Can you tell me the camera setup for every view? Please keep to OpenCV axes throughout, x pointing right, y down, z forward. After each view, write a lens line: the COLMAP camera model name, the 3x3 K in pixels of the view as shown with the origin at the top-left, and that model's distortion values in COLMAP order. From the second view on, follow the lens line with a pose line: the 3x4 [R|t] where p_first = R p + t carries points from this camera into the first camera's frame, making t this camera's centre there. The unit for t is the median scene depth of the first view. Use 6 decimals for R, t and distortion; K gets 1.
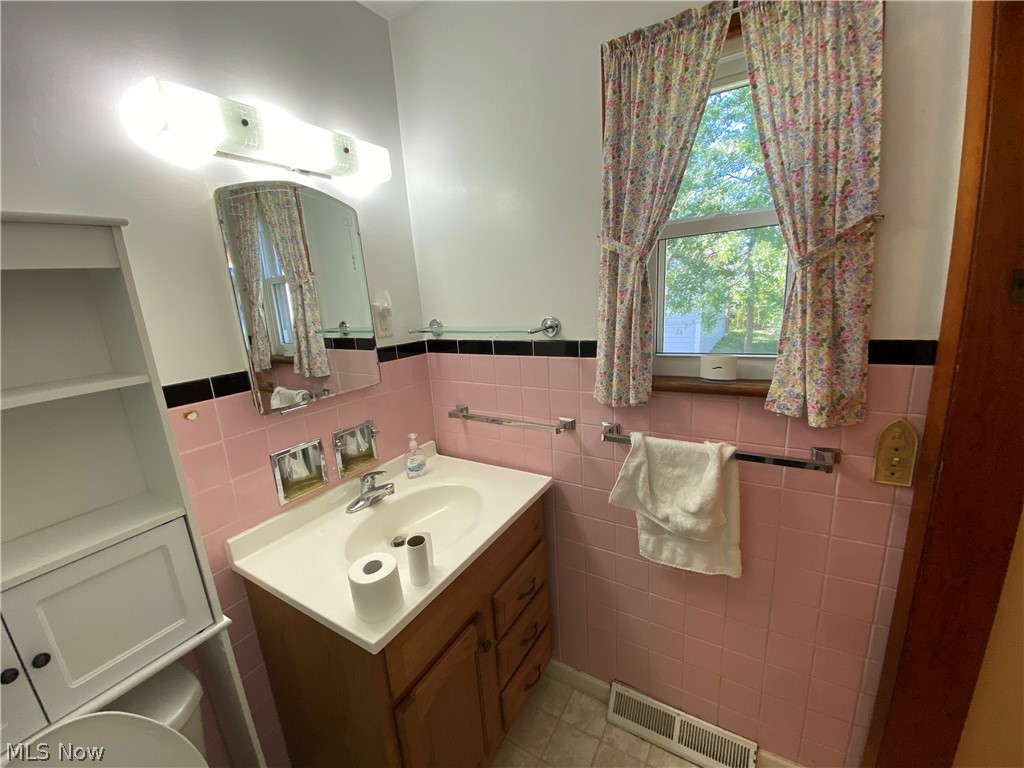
lens RADIAL K [[414.9, 0, 511.0], [0, 414.9, 384.3], [0, 0, 1]] dist [-0.016663, -0.004030]
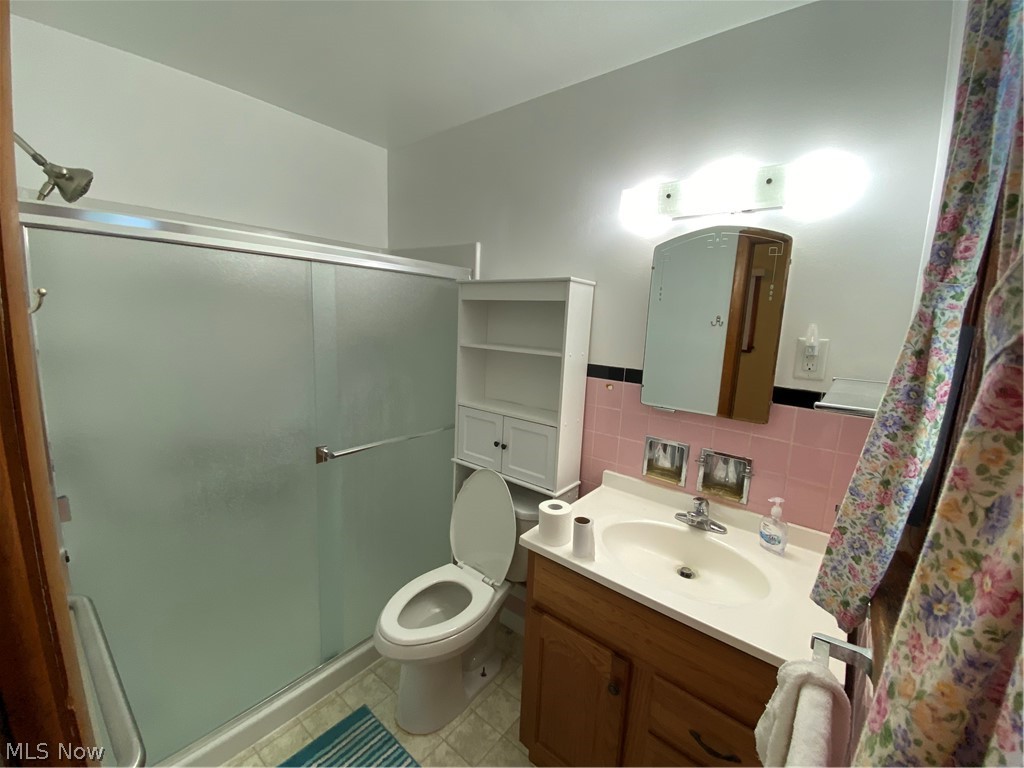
lens RADIAL K [[414.9, 0, 512.2], [0, 414.9, 382.3], [0, 0, 1]] dist [-0.016663, -0.004030]
pose [[-0.160162, 0.209554, -0.964591, 0.691077], [-0.247252, 0.937536, 0.244731, -0.195429], [0.955623, 0.277694, -0.098345, 0.606828]]
